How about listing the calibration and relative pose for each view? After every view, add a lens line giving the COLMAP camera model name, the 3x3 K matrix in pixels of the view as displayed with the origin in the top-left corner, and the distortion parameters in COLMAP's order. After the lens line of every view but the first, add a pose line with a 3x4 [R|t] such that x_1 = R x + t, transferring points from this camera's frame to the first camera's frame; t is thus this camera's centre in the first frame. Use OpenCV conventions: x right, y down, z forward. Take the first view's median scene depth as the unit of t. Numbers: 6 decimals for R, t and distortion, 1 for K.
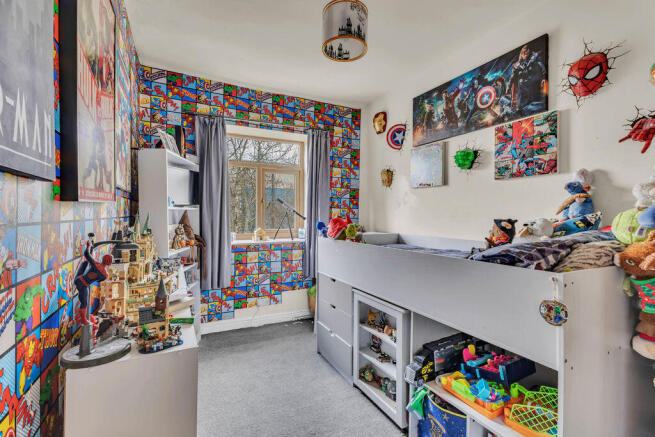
lens RADIAL K [[296.0, 0, 327.5], [0, 296.0, 218.5], [0, 0, 1]] dist [-0.001367, -0.000587]
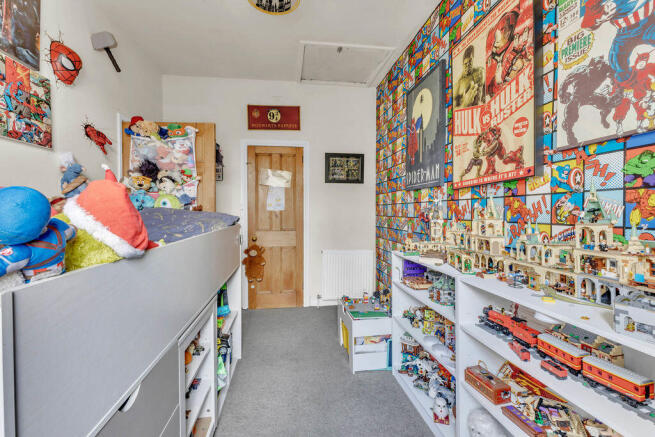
lens RADIAL K [[296.0, 0, 327.5], [0, 296.0, 218.5], [0, 0, 1]] dist [-0.001367, -0.000587]
pose [[-0.940036, -0.008367, 0.340974, -0.330177], [0.003024, 0.999455, 0.032860, 0.033011], [-0.341063, 0.031921, -0.939498, 1.501661]]
